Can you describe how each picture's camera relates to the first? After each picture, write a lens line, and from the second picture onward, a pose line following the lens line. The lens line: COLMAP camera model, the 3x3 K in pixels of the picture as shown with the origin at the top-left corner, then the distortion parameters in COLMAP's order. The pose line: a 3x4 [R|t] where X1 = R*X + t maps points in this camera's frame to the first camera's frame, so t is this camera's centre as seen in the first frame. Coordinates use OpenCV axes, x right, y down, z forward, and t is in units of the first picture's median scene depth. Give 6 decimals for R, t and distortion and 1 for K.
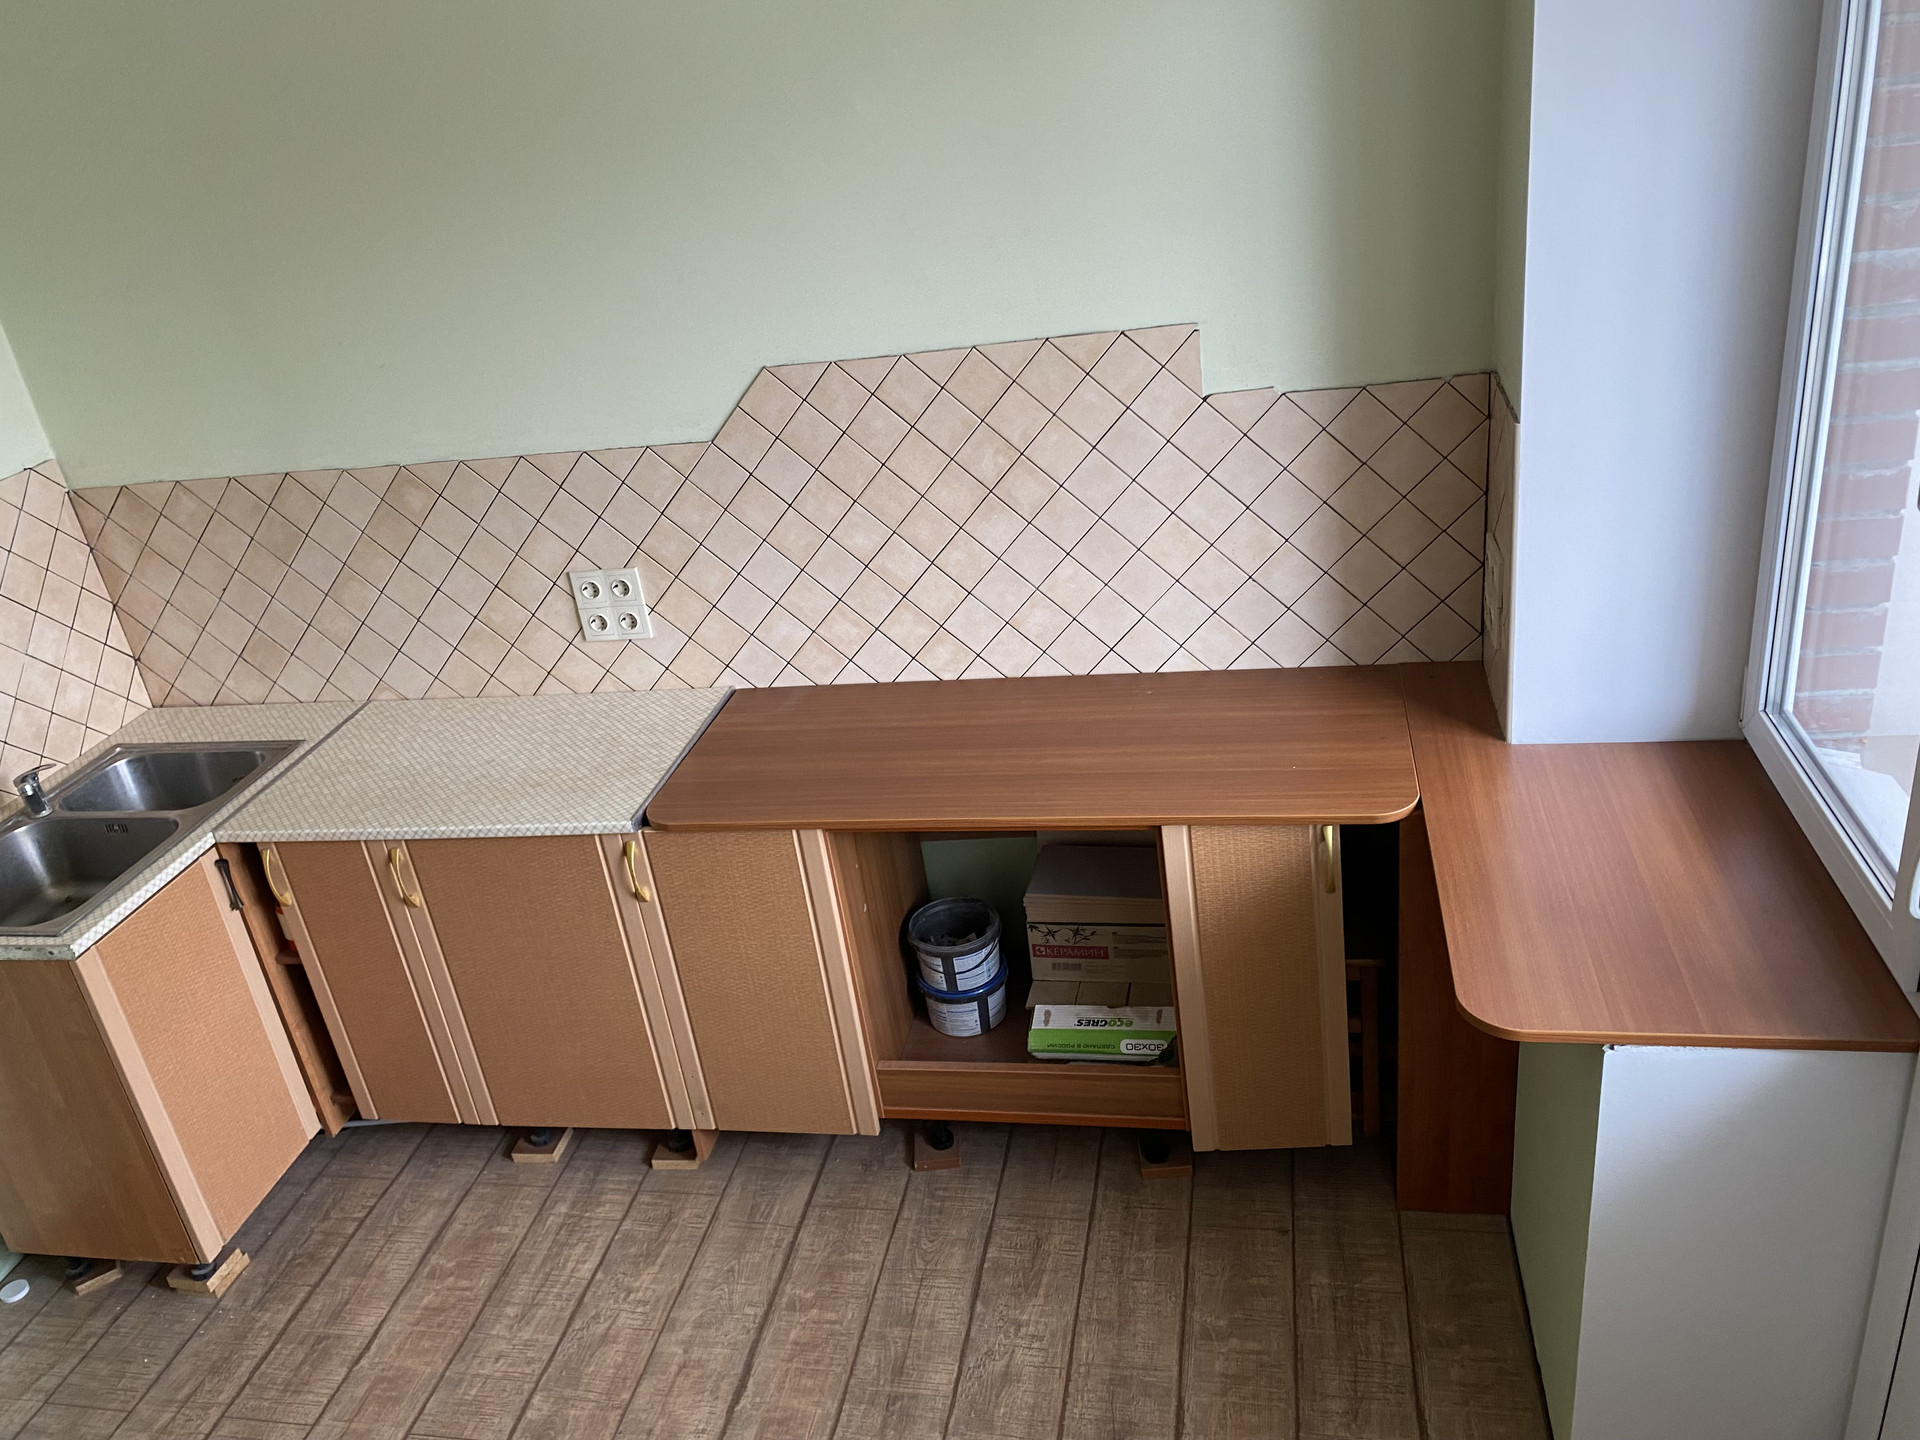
lens RADIAL K [[1465.6, 0, 898.3], [0, 1465.6, 732.3], [0, 0, 1]] dist [0.048705, -0.045024]
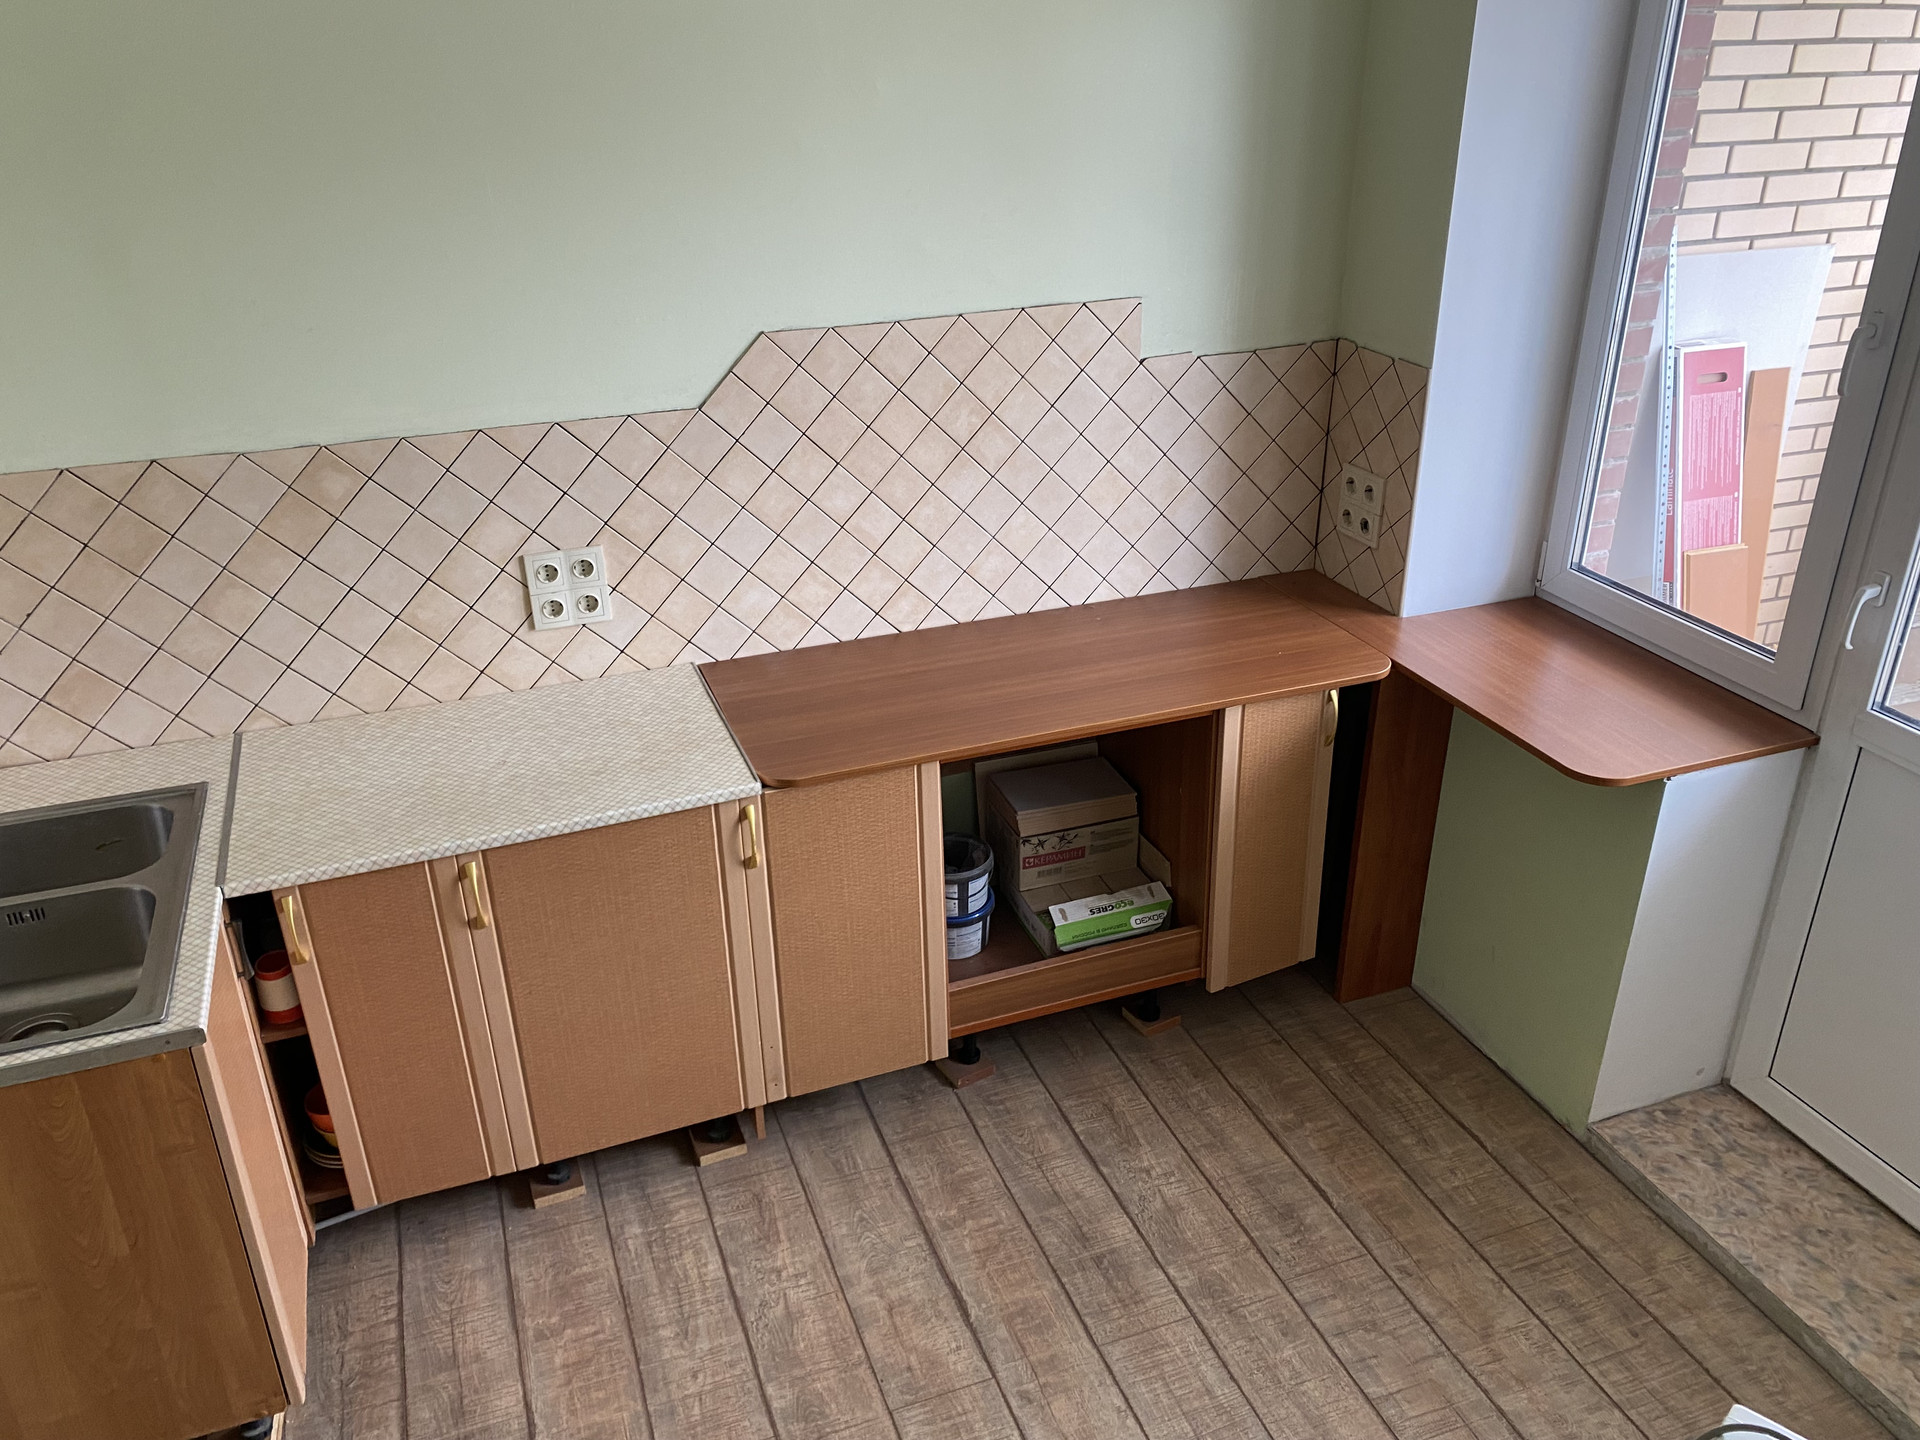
lens RADIAL K [[1465.6, 0, 910.9], [0, 1465.6, 730.5], [0, 0, 1]] dist [0.048705, -0.045024]
pose [[0.841871, -0.123873, 0.525271, -0.570328], [0.143855, 0.989595, 0.002812, 0.035669], [-0.520154, 0.073196, 0.850930, 0.100346]]
